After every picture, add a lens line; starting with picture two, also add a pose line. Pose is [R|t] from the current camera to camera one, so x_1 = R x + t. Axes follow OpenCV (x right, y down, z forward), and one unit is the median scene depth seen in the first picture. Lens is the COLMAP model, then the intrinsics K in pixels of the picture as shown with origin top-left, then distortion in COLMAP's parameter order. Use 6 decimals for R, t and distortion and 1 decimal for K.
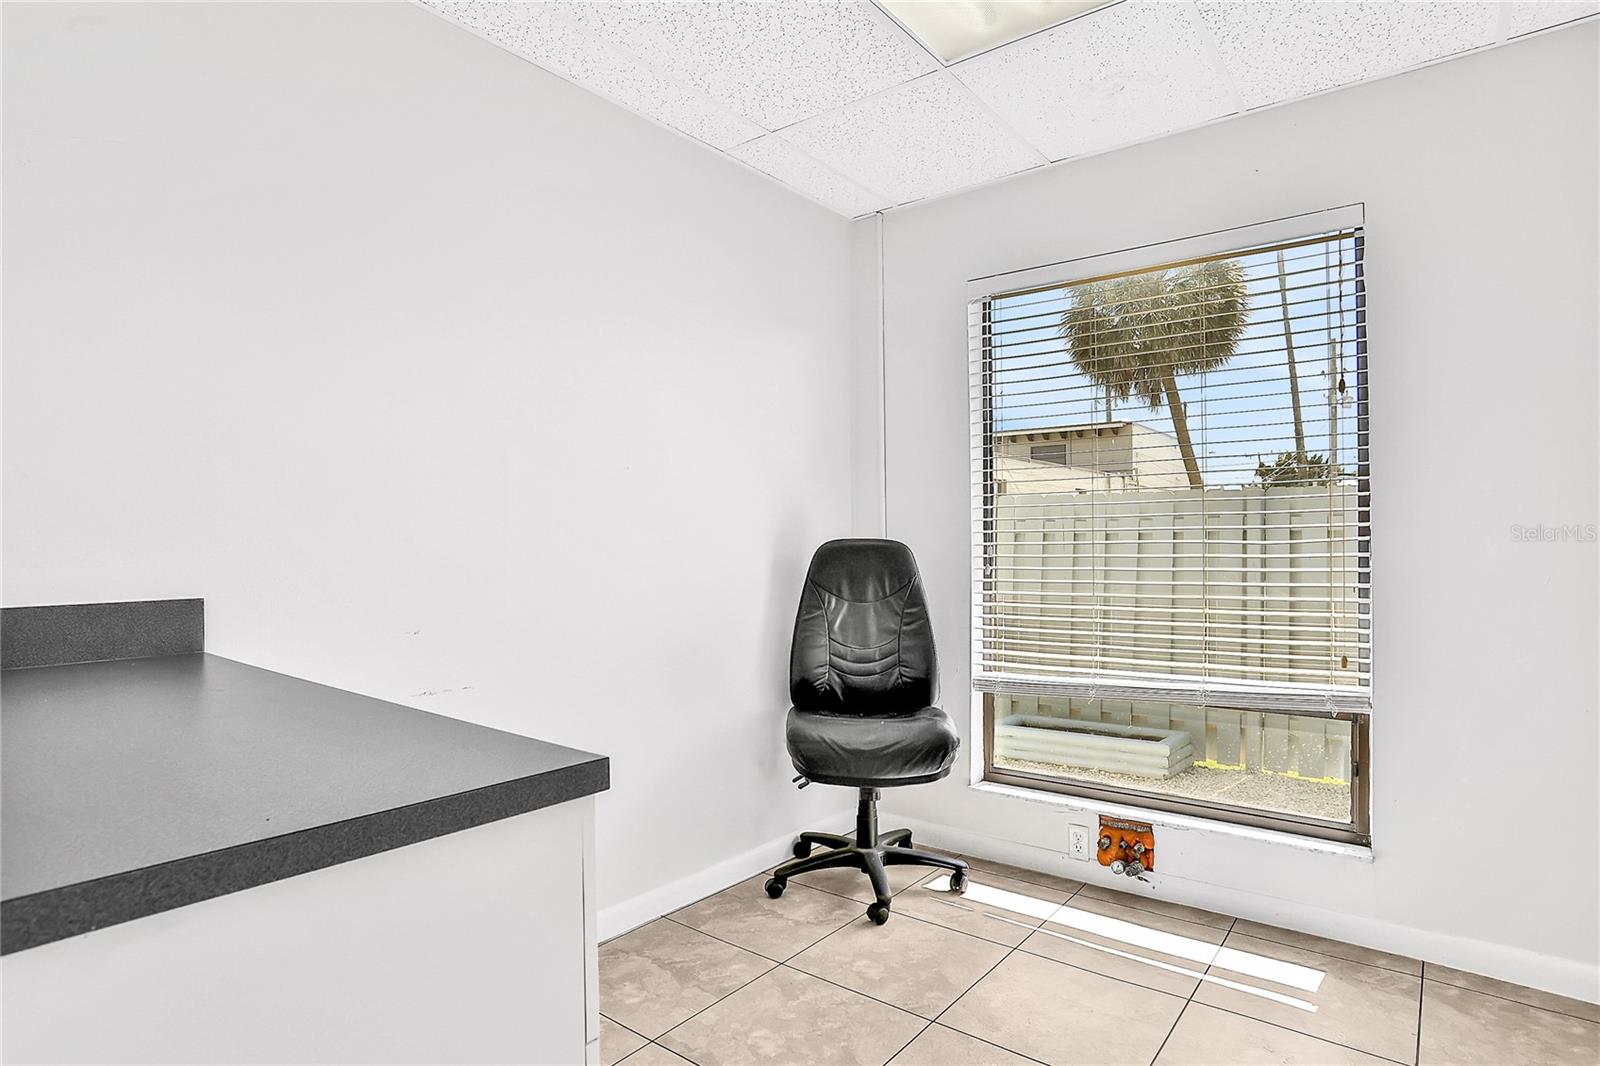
lens RADIAL K [[863.3, 0, 790.8], [0, 863.3, 532.3], [0, 0, 1]] dist [-0.041392, 0.000013]
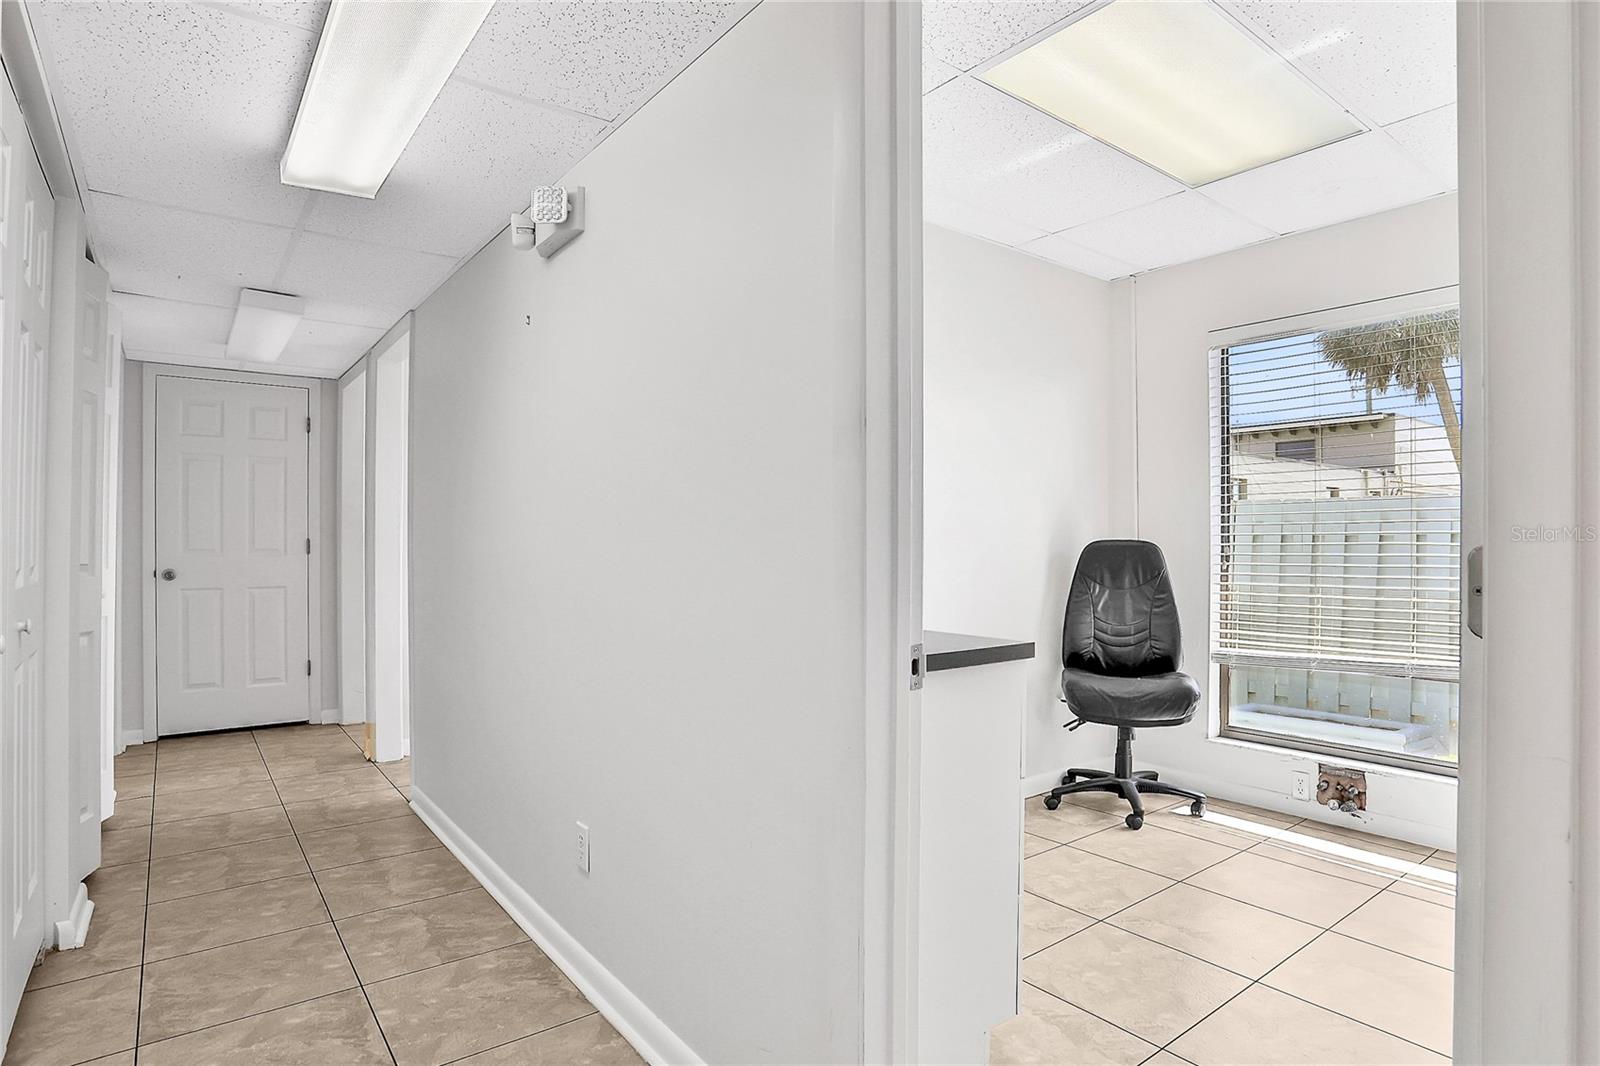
lens RADIAL K [[869.2, 0, 814.2], [0, 869.2, 542.1], [0, 0, 1]] dist [-0.053370, 0.027373]
pose [[0.975339, 0.003426, -0.220687, -0.079380], [-0.000957, 0.999936, 0.011294, -0.003998], [0.220712, -0.010804, 0.975279, -0.359733]]
